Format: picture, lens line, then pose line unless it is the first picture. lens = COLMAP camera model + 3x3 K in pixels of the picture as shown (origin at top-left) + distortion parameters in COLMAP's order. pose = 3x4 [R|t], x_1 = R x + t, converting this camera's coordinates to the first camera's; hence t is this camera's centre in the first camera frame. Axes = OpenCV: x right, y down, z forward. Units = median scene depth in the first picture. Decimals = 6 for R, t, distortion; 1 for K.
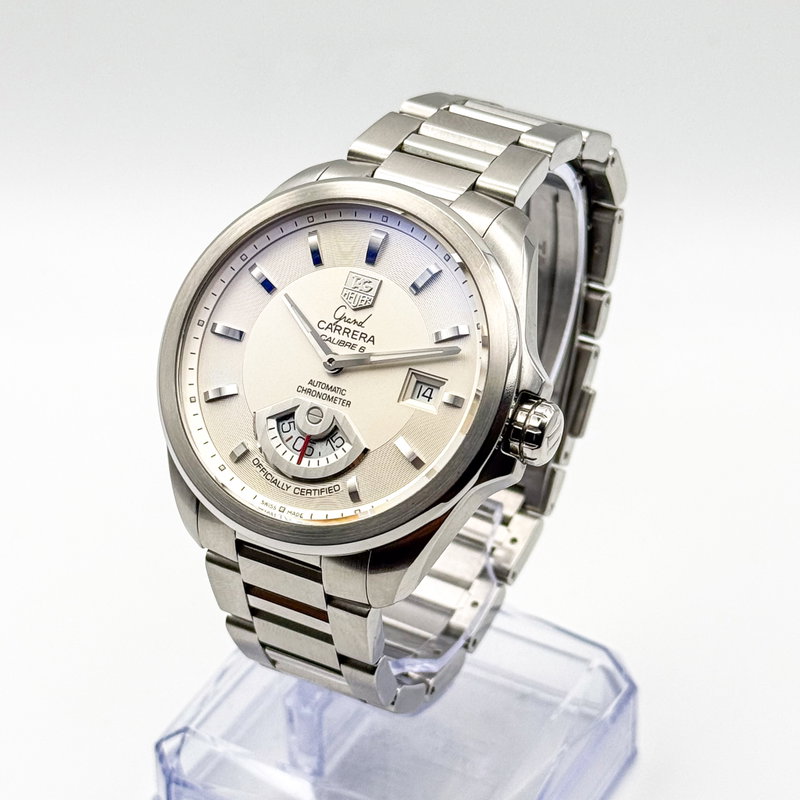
lens RADIAL K [[2546.8, 0, 400.0], [0, 2546.8, 400.0], [0, 0, 1]] dist [0.010330, 0.956905]
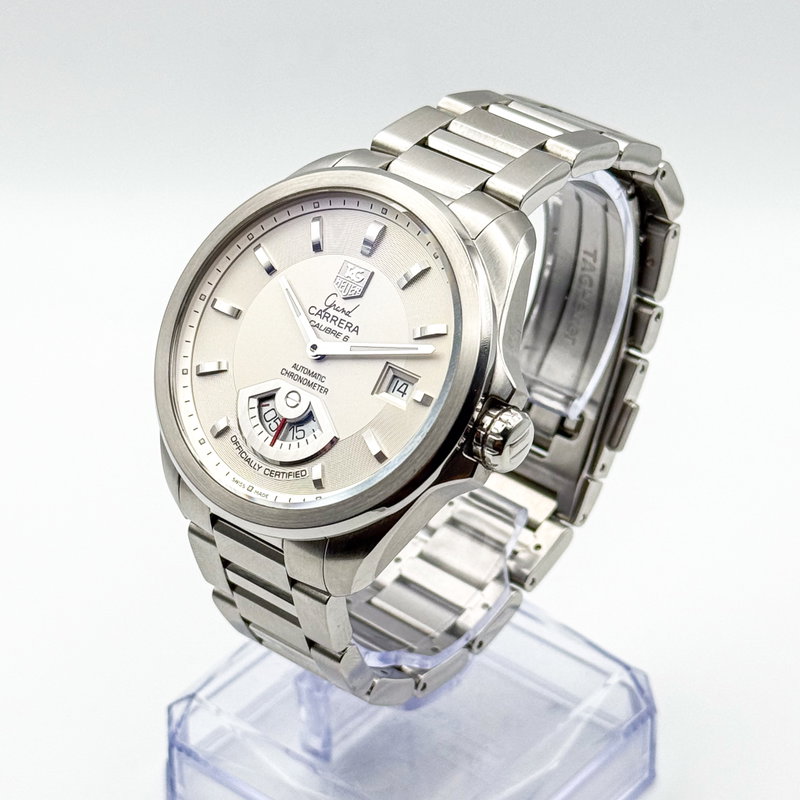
lens RADIAL K [[2546.8, 0, 400.0], [0, 2546.8, 400.0], [0, 0, 1]] dist [0.010330, 0.956905]
pose [[0.981890, 0.101257, -0.160121, 0.165454], [-0.100307, 0.994858, 0.014029, -0.011734], [0.160718, 0.002286, 0.986998, 0.012932]]
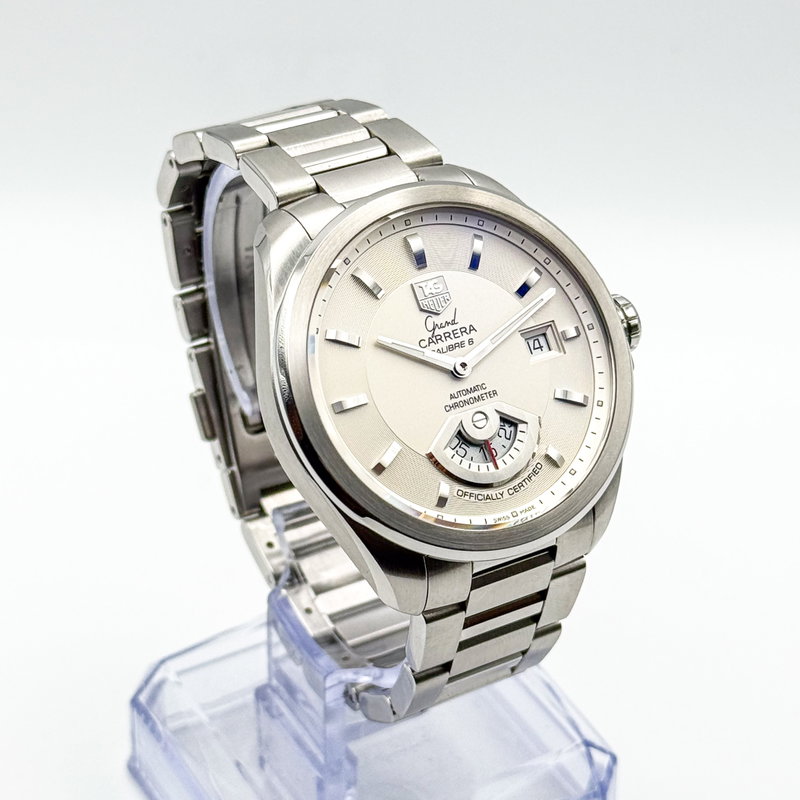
lens RADIAL K [[2546.8, 0, 400.0], [0, 2546.8, 400.0], [0, 0, 1]] dist [0.010330, 0.956905]
pose [[0.525736, -0.480415, 0.702000, -0.726451], [0.474916, 0.850431, 0.226323, -0.234741], [-0.705731, 0.214405, 0.675259, 0.341382]]
